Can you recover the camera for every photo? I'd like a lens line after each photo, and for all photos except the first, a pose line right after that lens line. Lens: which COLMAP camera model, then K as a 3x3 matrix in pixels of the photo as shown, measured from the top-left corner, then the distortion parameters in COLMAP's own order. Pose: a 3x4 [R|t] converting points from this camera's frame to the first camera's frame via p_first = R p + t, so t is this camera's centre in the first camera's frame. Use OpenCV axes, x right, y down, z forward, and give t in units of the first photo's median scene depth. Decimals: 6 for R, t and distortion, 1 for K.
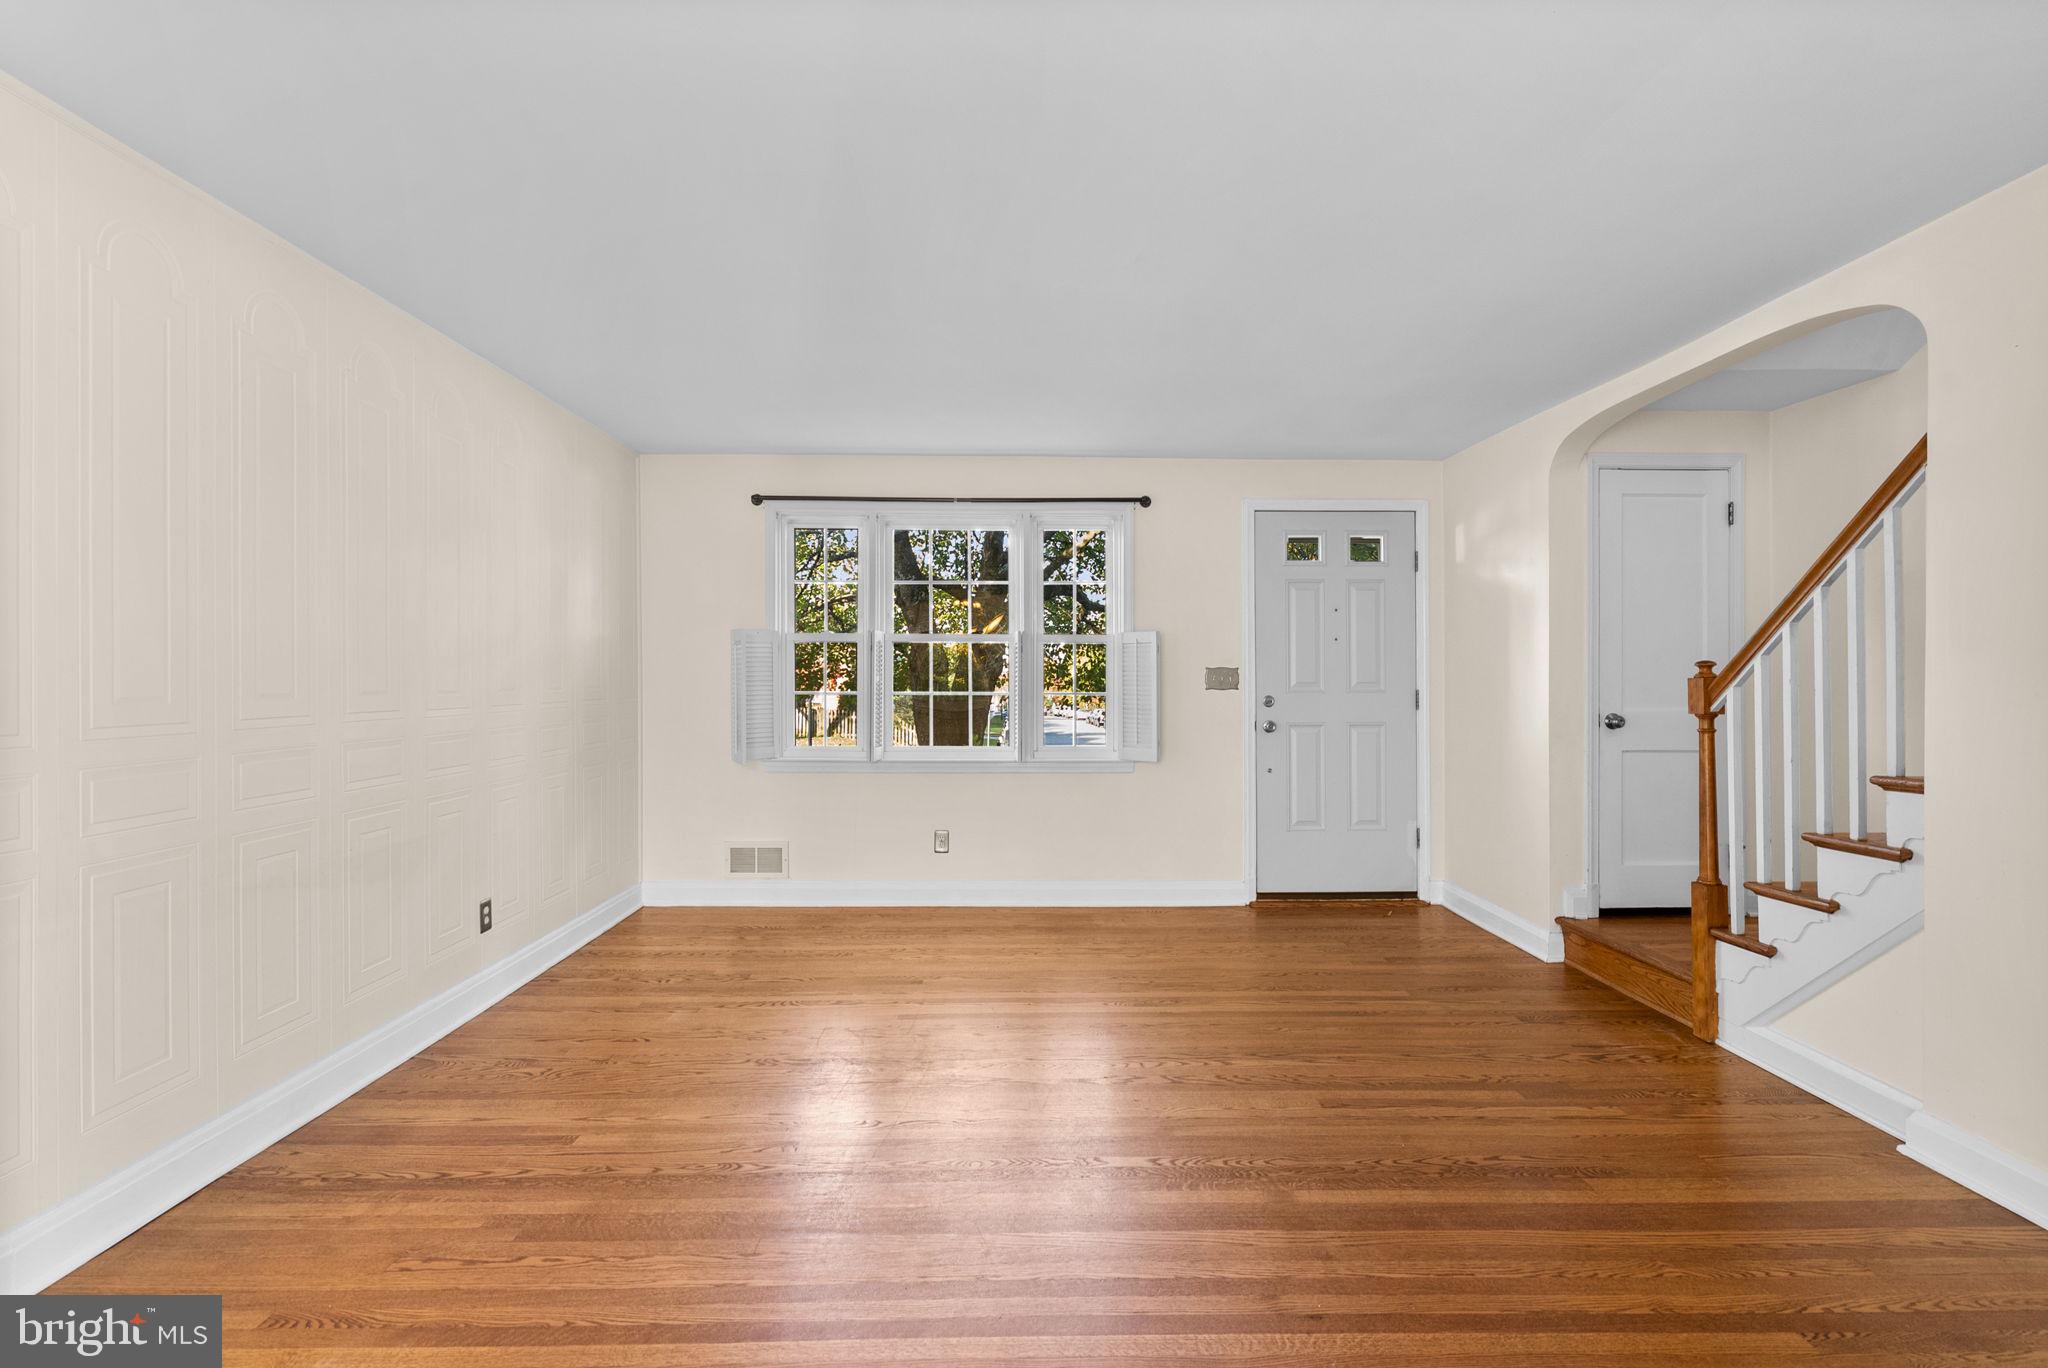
lens RADIAL K [[987.5, 0, 1024.0], [0, 987.5, 684.0], [0, 0, 1]] dist [-0.014238, 0.011935]
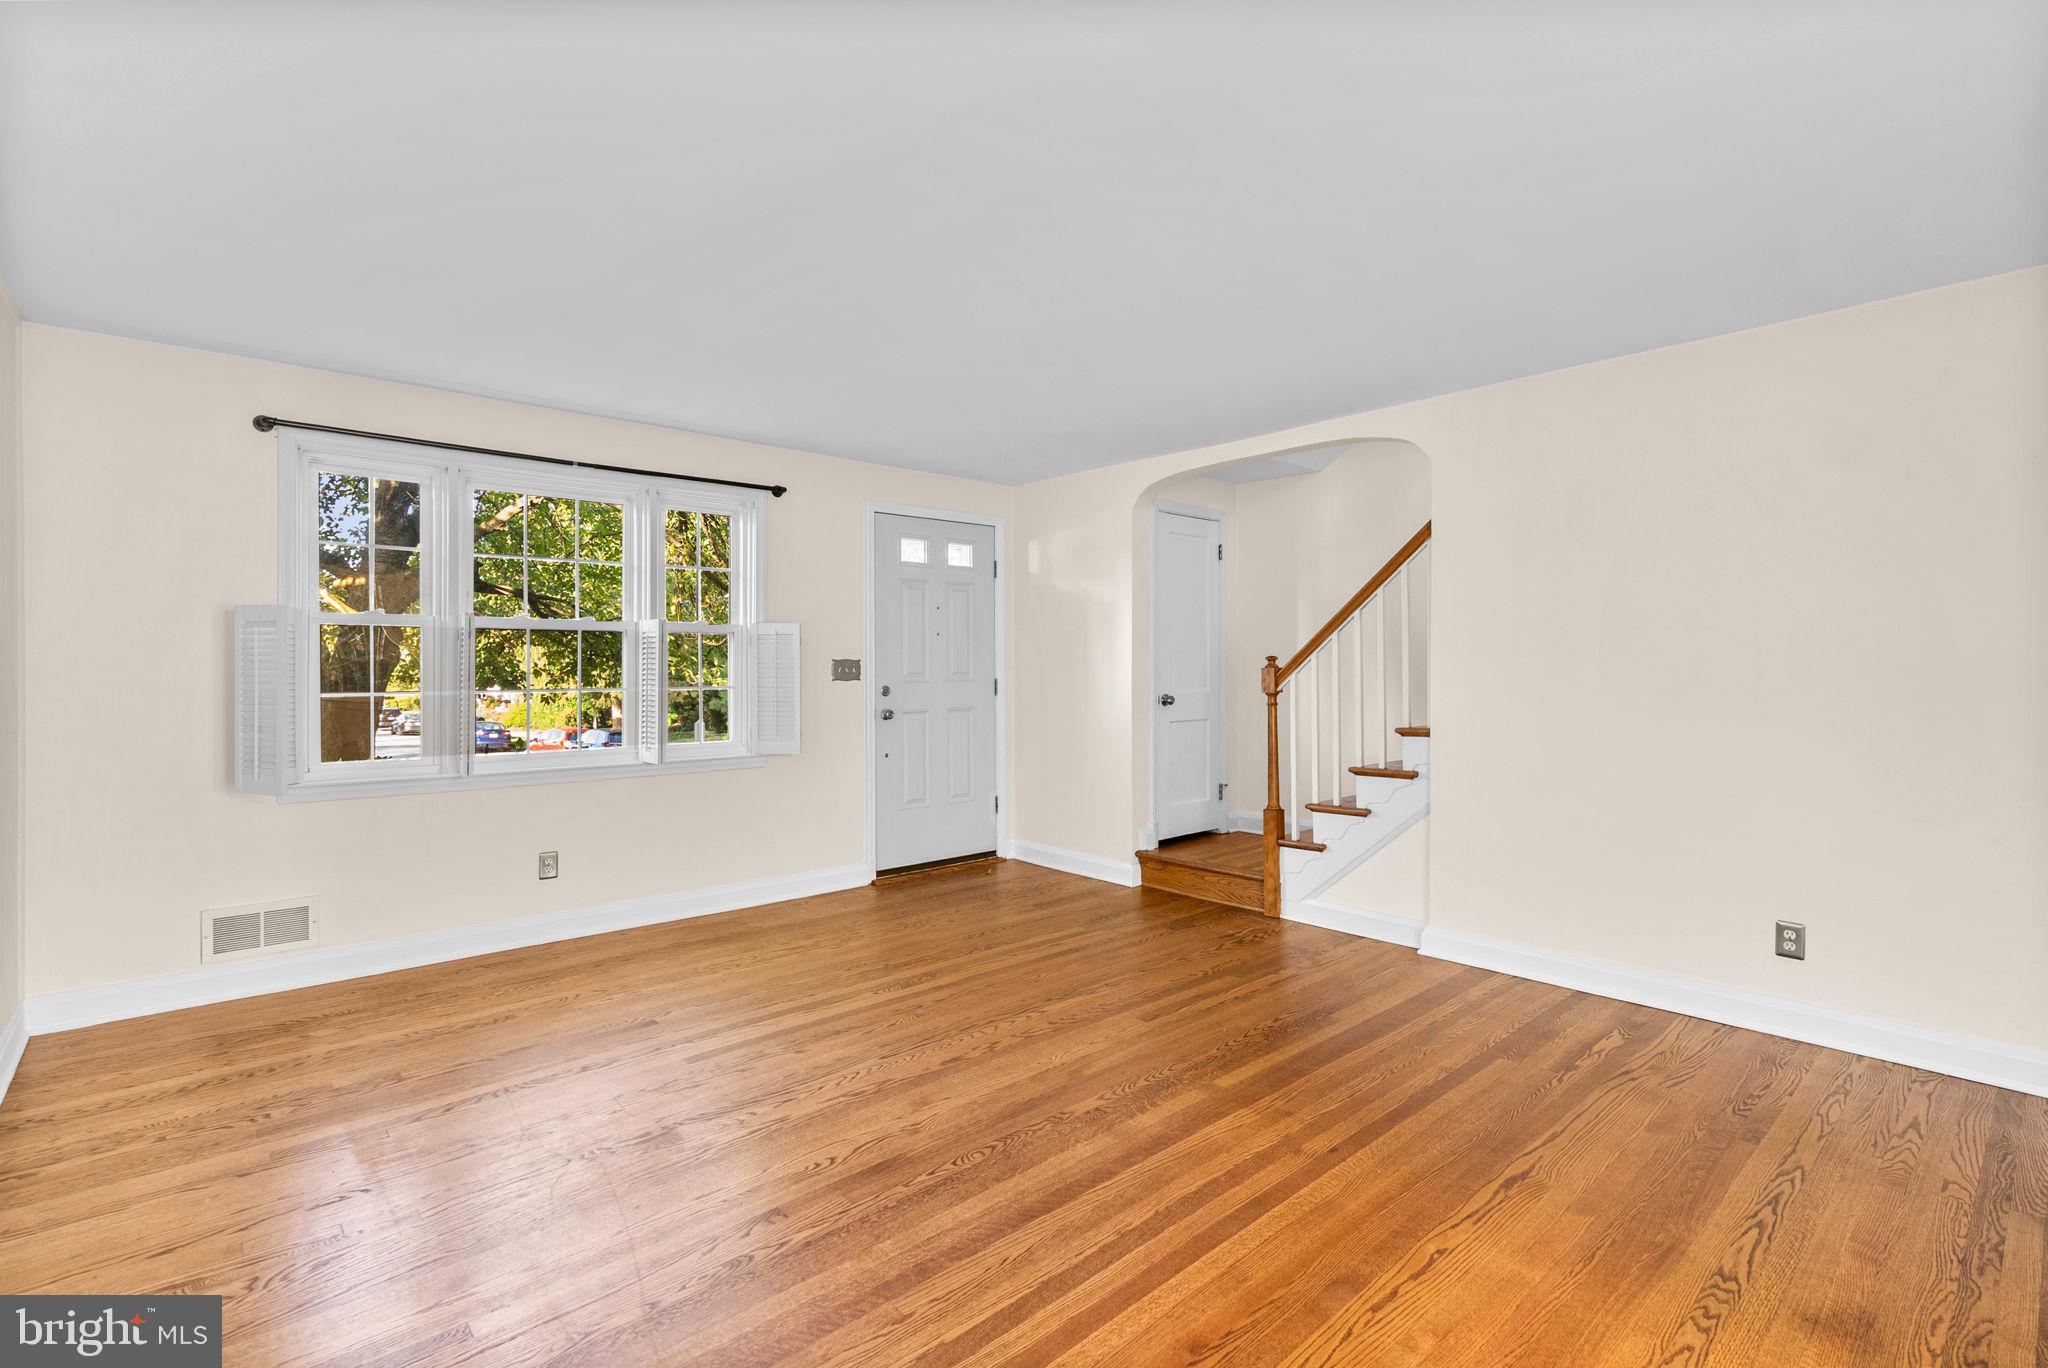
lens RADIAL K [[952.3, 0, 1057.9], [0, 952.3, 674.0], [0, 0, 1]] dist [-0.002115, 0.000496]
pose [[0.742318, -0.009619, 0.669979, -0.431826], [0.008934, 0.999950, 0.004458, -0.005496], [-0.669988, 0.002676, 0.742367, 0.150089]]
